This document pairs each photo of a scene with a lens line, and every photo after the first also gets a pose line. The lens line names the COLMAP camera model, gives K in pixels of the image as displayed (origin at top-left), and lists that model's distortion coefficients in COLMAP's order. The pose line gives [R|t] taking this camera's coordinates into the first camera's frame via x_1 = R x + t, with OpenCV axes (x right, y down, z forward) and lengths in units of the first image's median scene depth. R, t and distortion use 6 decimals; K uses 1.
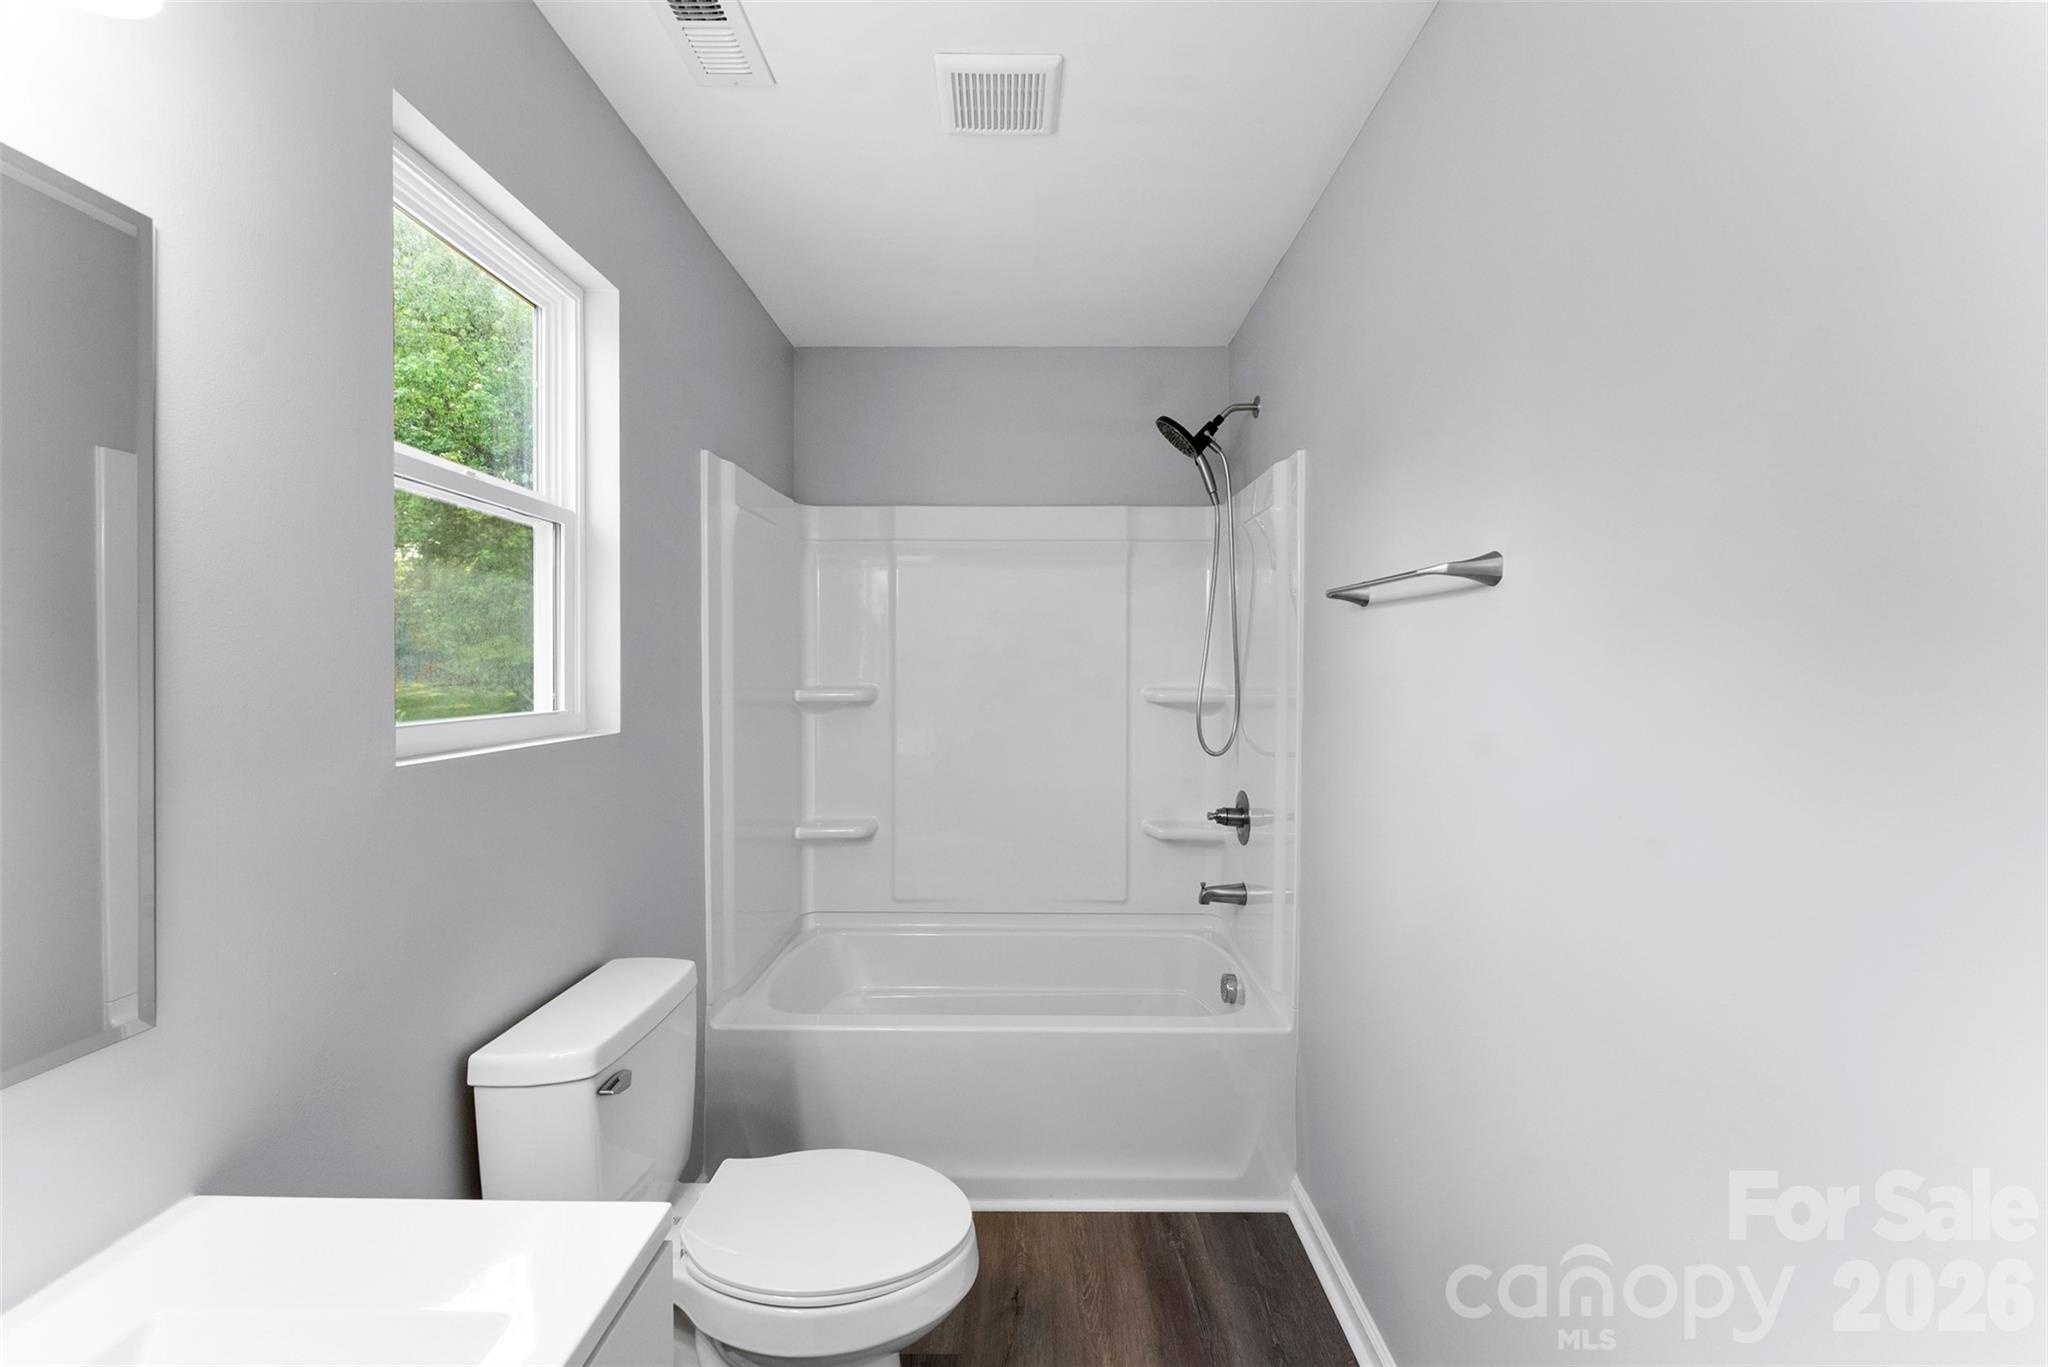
lens RADIAL K [[849.3, 0, 1090.9], [0, 849.3, 670.5], [0, 0, 1]] dist [-0.001450, -0.000598]
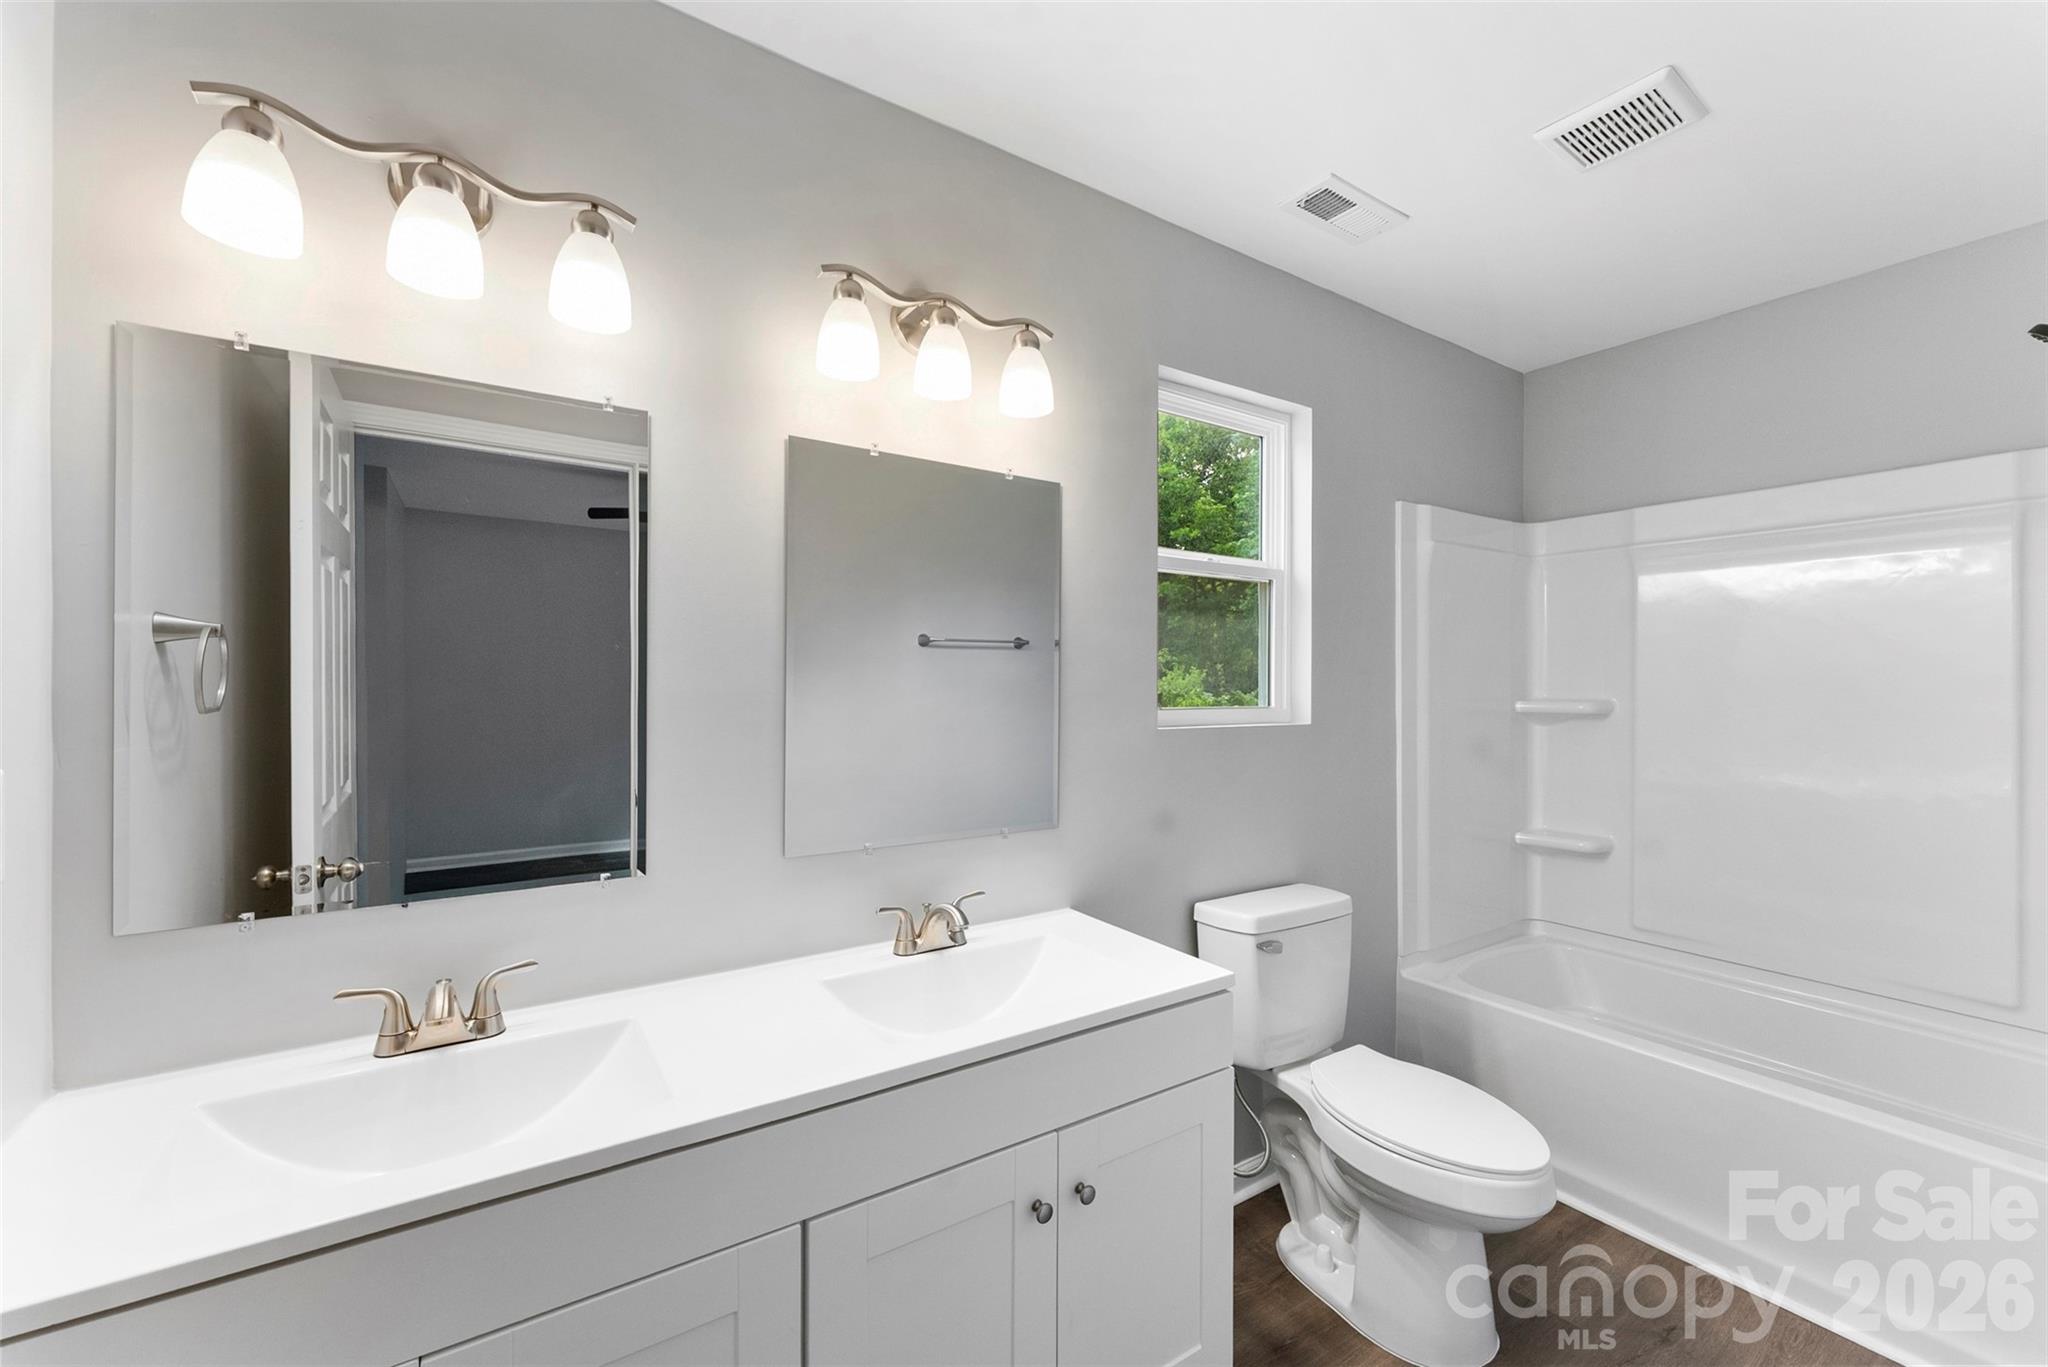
lens RADIAL K [[827.9, 0, 1028.0], [0, 827.9, 657.7], [0, 0, 1]] dist [-0.000136, -0.000131]
pose [[0.565680, -0.026731, -0.824192, 0.220146], [-0.002156, 0.999423, -0.033893, 0.007068], [0.824622, 0.020949, 0.565296, -0.110794]]
